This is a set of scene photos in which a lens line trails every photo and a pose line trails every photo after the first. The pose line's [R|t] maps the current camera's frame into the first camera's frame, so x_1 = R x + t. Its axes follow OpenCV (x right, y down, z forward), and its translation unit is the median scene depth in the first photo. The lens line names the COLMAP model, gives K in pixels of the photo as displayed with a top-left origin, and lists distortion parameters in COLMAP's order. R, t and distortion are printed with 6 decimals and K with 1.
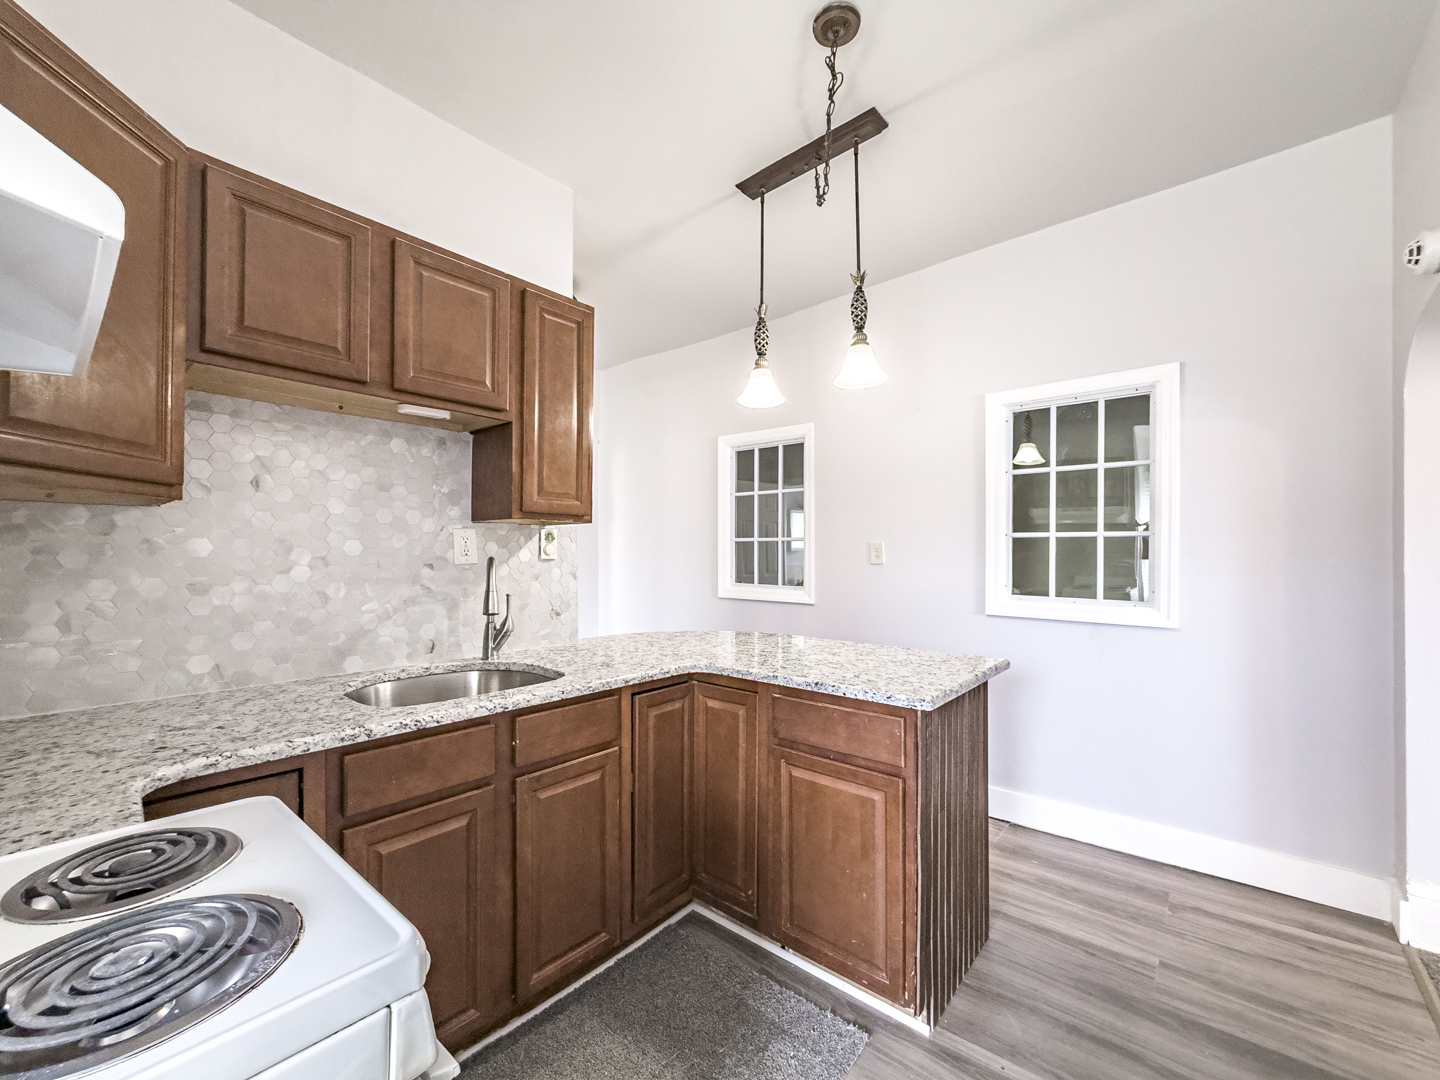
lens RADIAL K [[584.8, 0, 669.5], [0, 584.8, 549.3], [0, 0, 1]] dist [-0.001243, -0.000019]
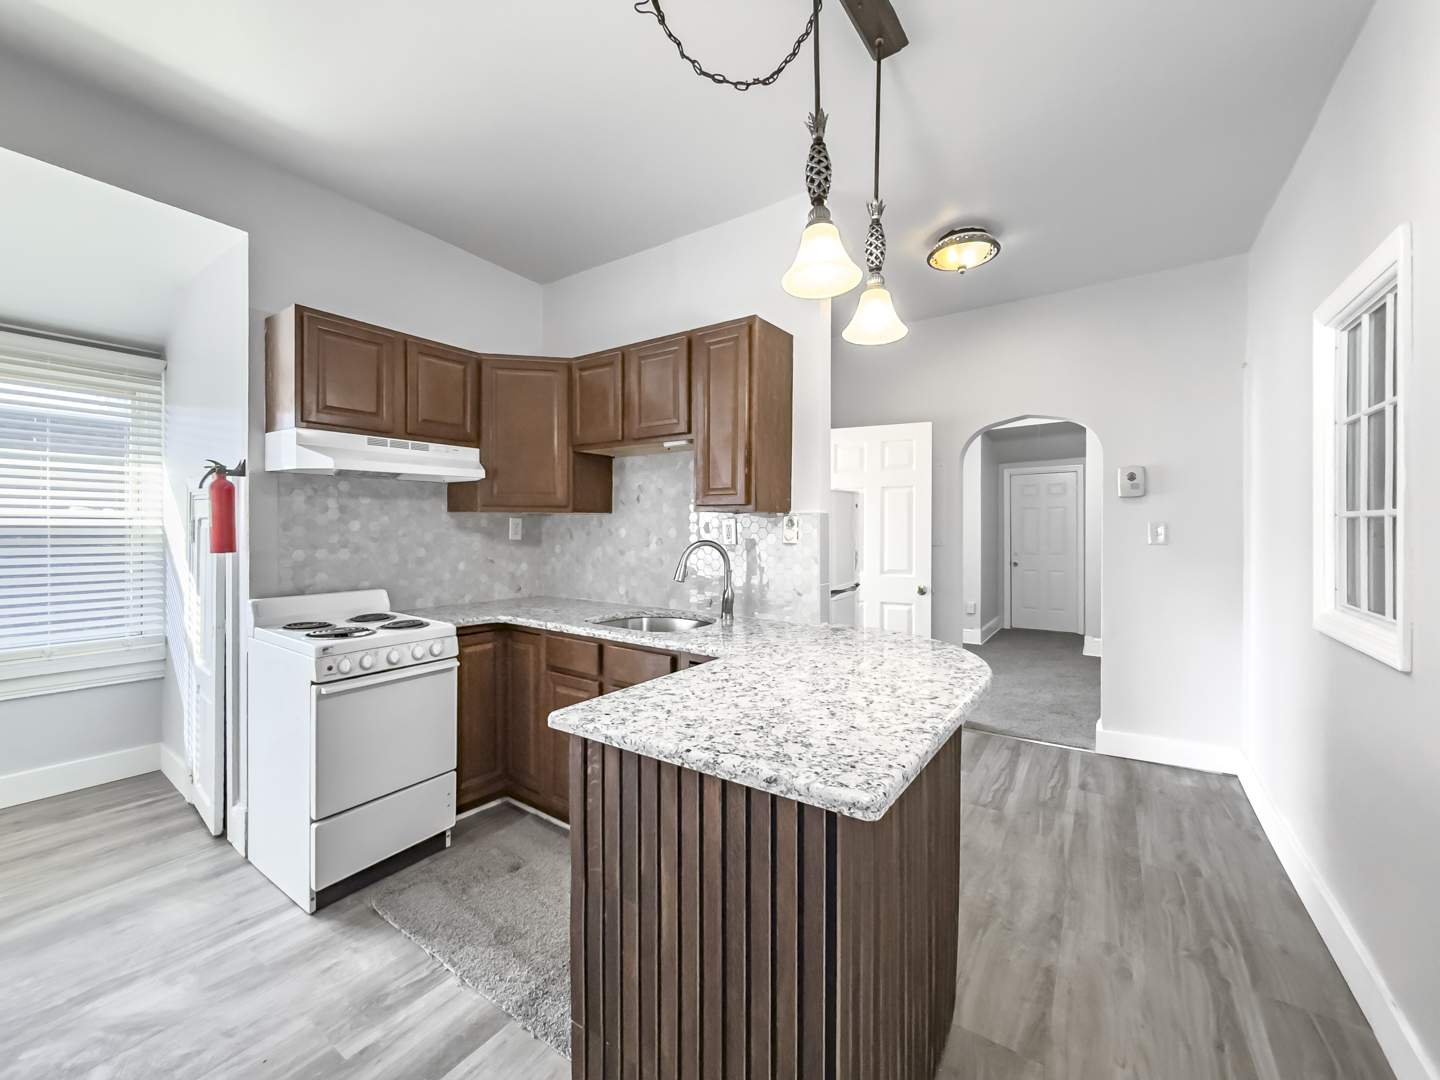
lens RADIAL K [[584.8, 0, 726.2], [0, 584.8, 524.7], [0, 0, 1]] dist [-0.001243, -0.000019]
pose [[0.162257, -0.007550, -0.986720, 1.102917], [0.002836, 0.999970, -0.007185, -0.013227], [0.986744, -0.001633, 0.162273, 0.886077]]
